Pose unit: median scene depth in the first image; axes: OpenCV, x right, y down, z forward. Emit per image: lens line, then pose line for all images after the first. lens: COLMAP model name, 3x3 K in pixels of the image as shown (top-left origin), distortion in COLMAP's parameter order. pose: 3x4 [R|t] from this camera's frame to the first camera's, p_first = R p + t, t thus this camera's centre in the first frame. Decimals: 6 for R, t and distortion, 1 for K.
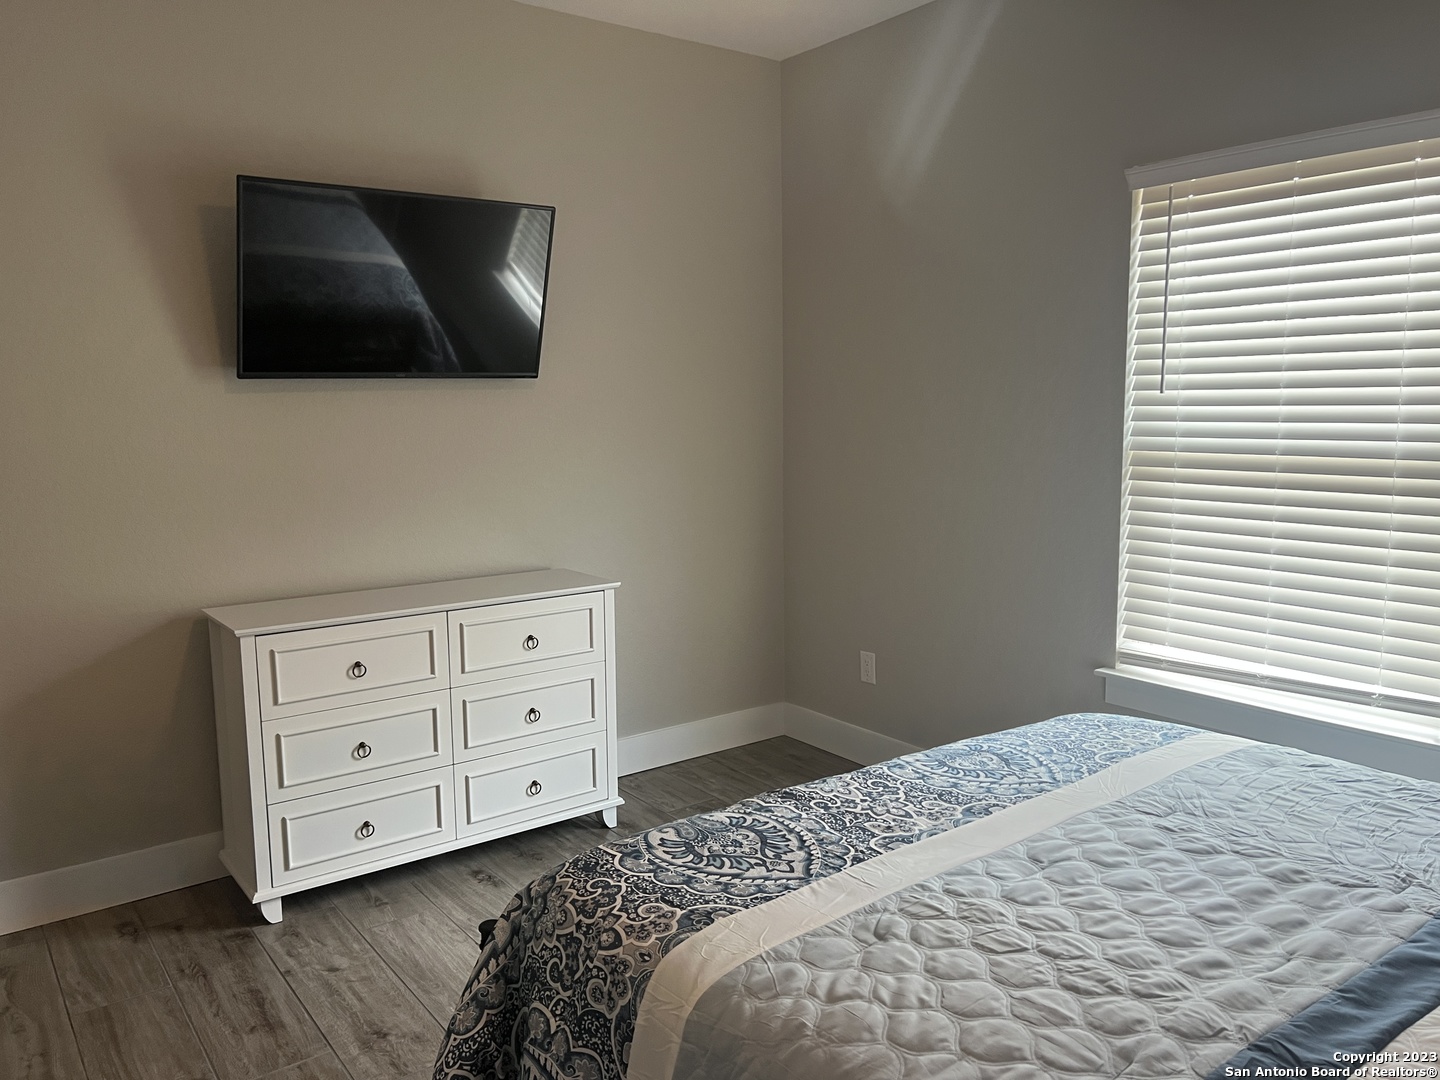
lens RADIAL K [[1090.0, 0, 715.2], [0, 1090.0, 542.3], [0, 0, 1]] dist [0.052875, -0.058621]
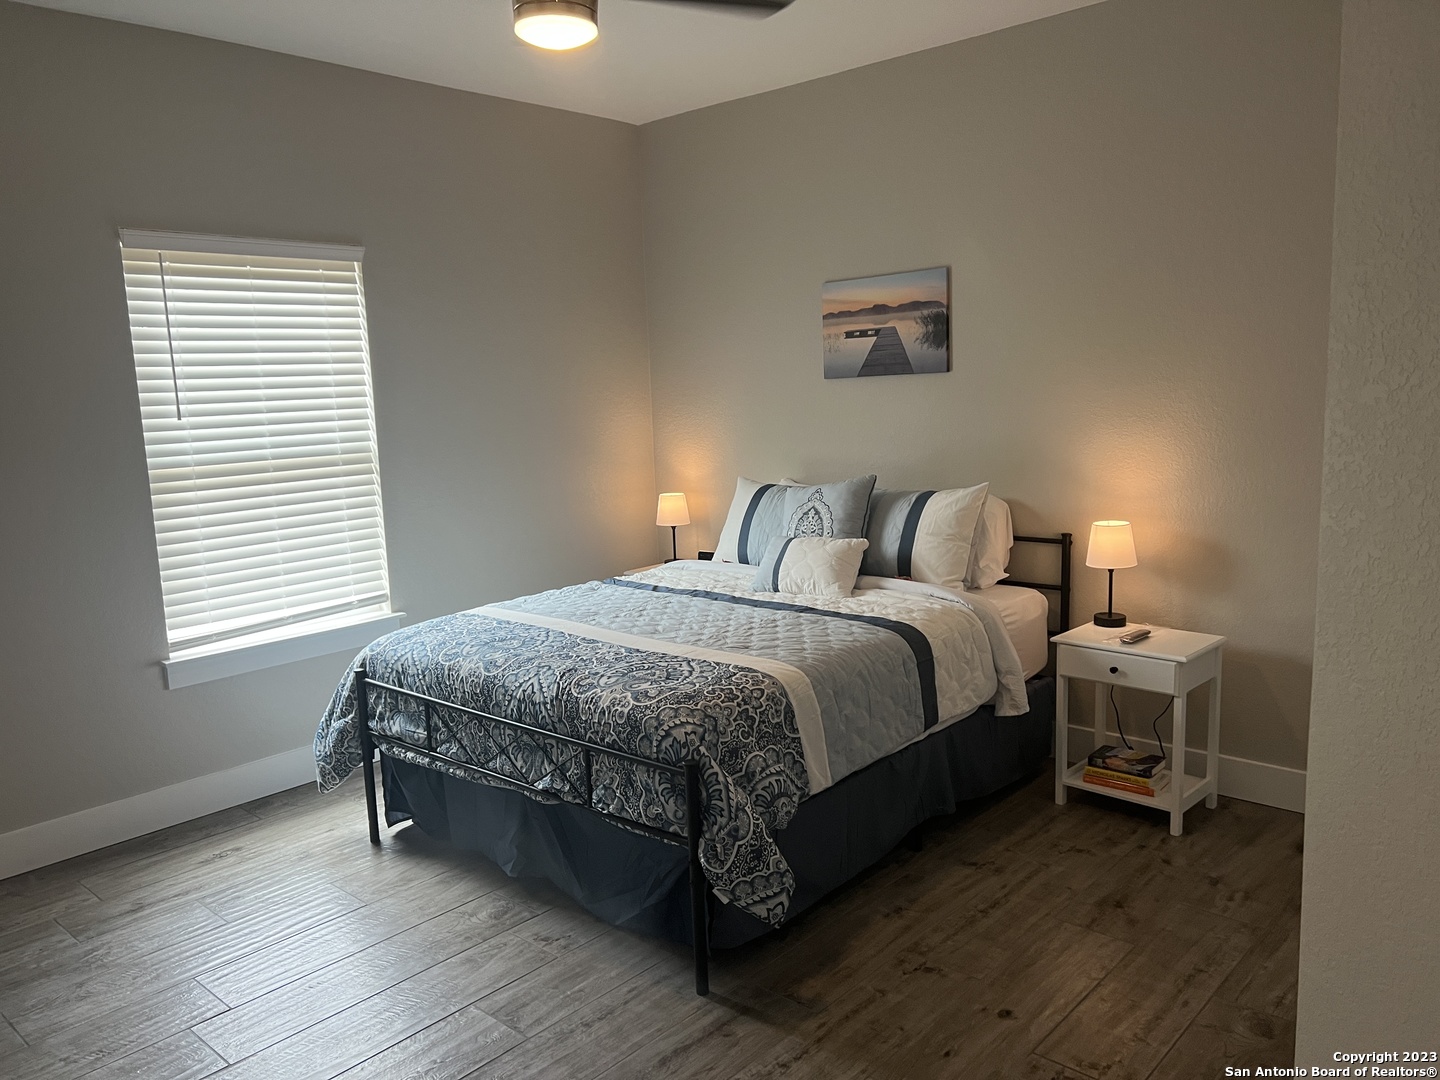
lens RADIAL K [[1090.0, 0, 715.7], [0, 1090.0, 540.0], [0, 0, 1]] dist [0.052875, -0.058621]
pose [[-0.188732, -0.128903, 0.973532, -1.655511], [0.175172, 0.971030, 0.162531, -0.182238], [-0.966279, 0.201211, -0.160684, 1.173345]]
